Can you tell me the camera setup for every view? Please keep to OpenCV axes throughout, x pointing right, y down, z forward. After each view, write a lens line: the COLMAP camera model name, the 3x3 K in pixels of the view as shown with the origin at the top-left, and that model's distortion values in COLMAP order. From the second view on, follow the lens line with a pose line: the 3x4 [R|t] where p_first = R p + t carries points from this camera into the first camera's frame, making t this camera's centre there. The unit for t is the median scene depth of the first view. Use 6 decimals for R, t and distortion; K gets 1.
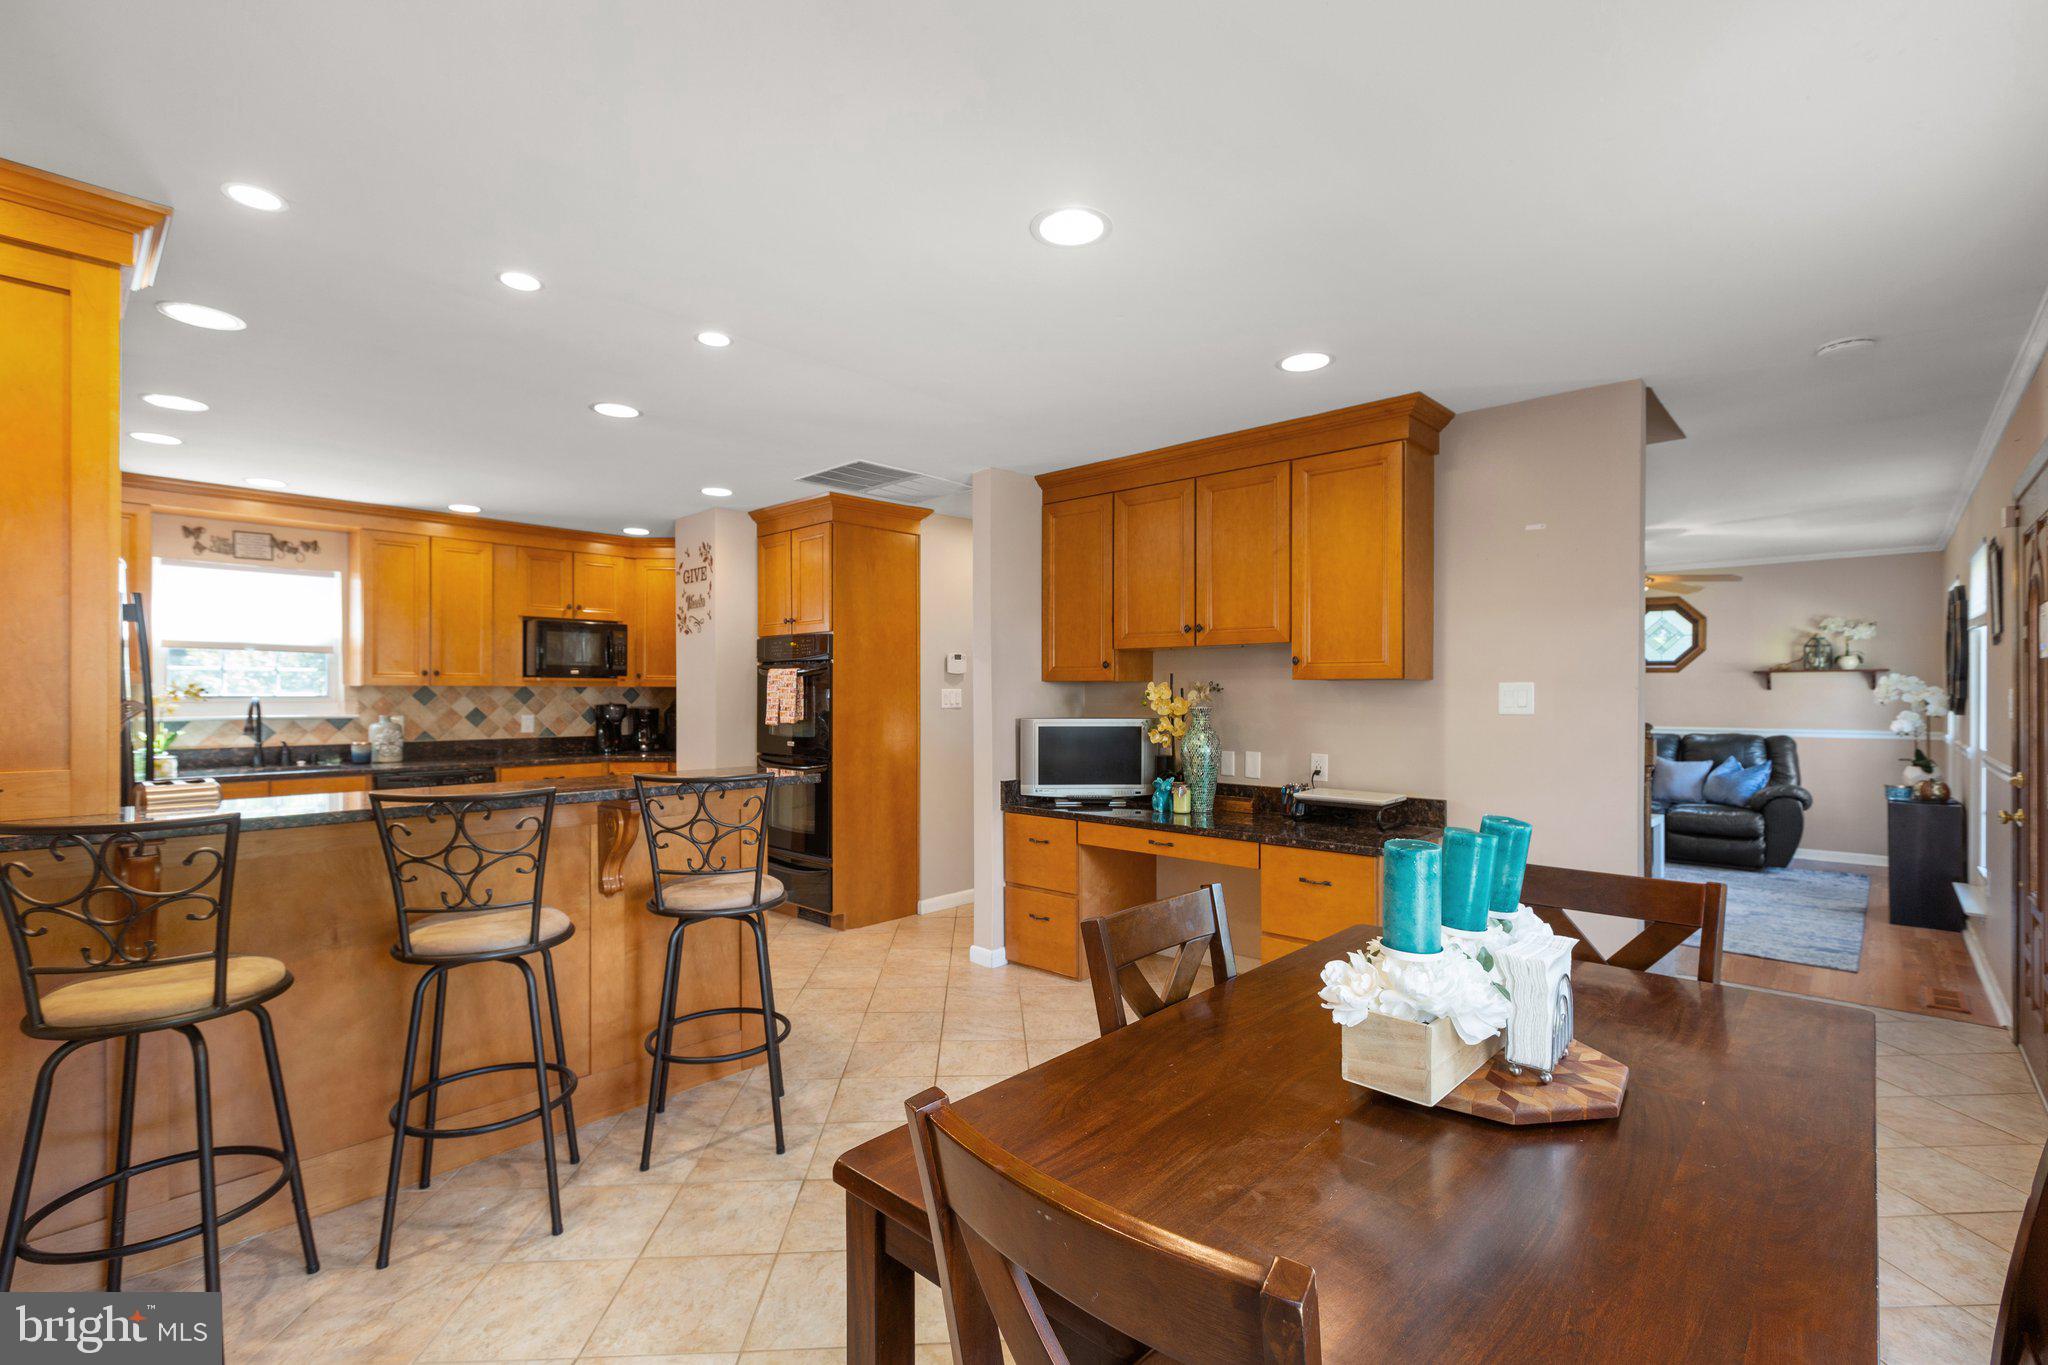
lens RADIAL K [[918.9, 0, 1017.1], [0, 918.9, 698.7], [0, 0, 1]] dist [0.002416, -0.003507]
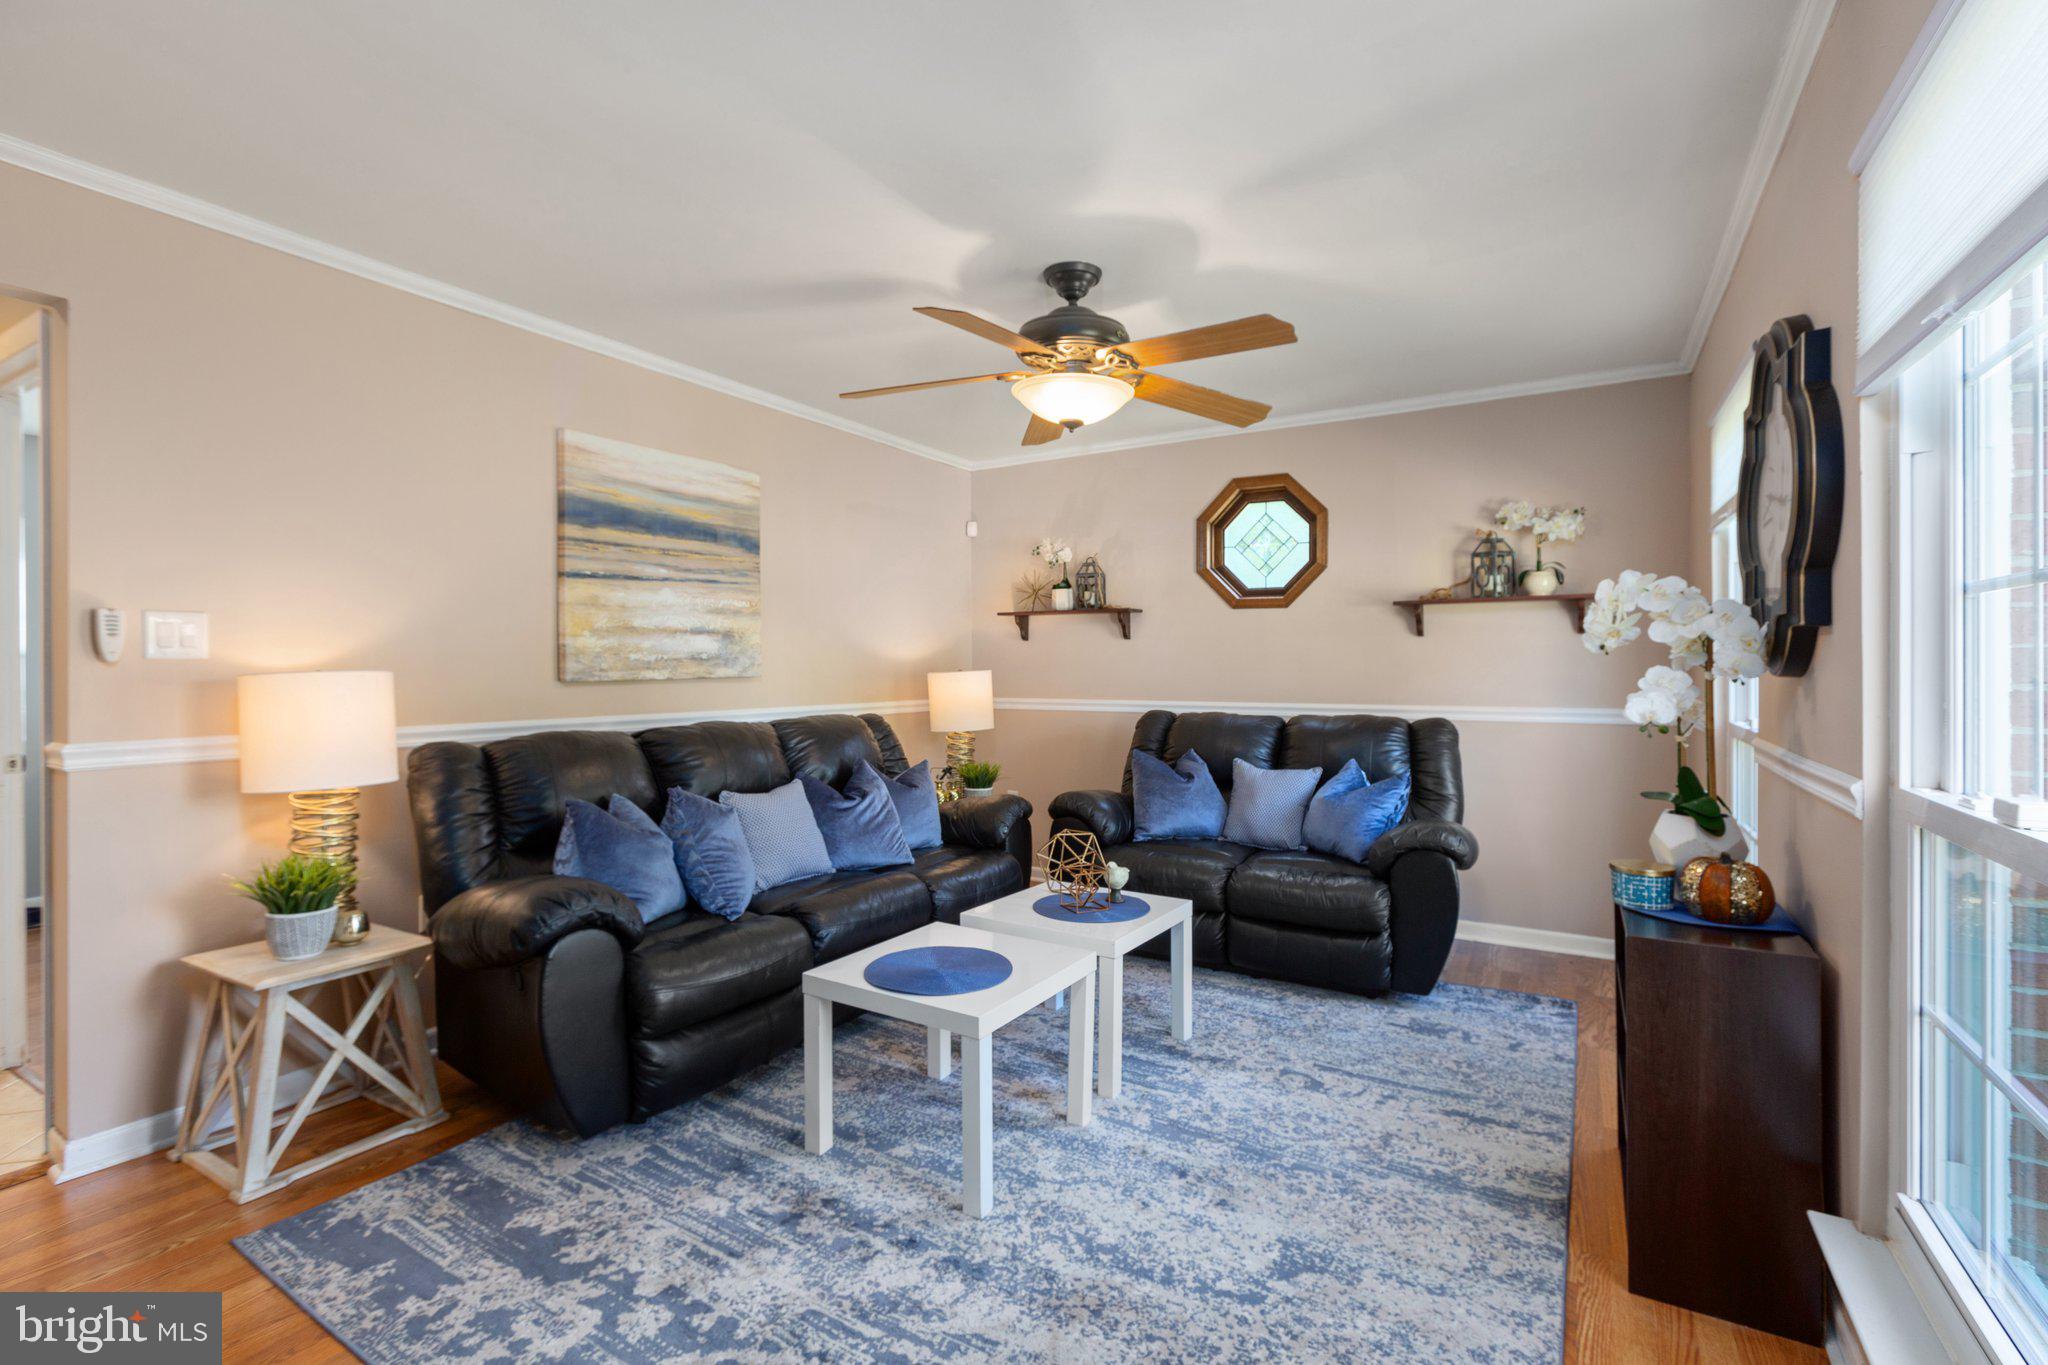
lens RADIAL K [[918.9, 0, 1029.9], [0, 918.9, 670.2], [0, 0, 1]] dist [0.002416, -0.003507]
pose [[0.976958, -0.002679, 0.213414, 0.488589], [0.002731, 0.999996, 0.000050, 0.010880], [-0.213414, 0.000534, 0.976962, 0.527809]]
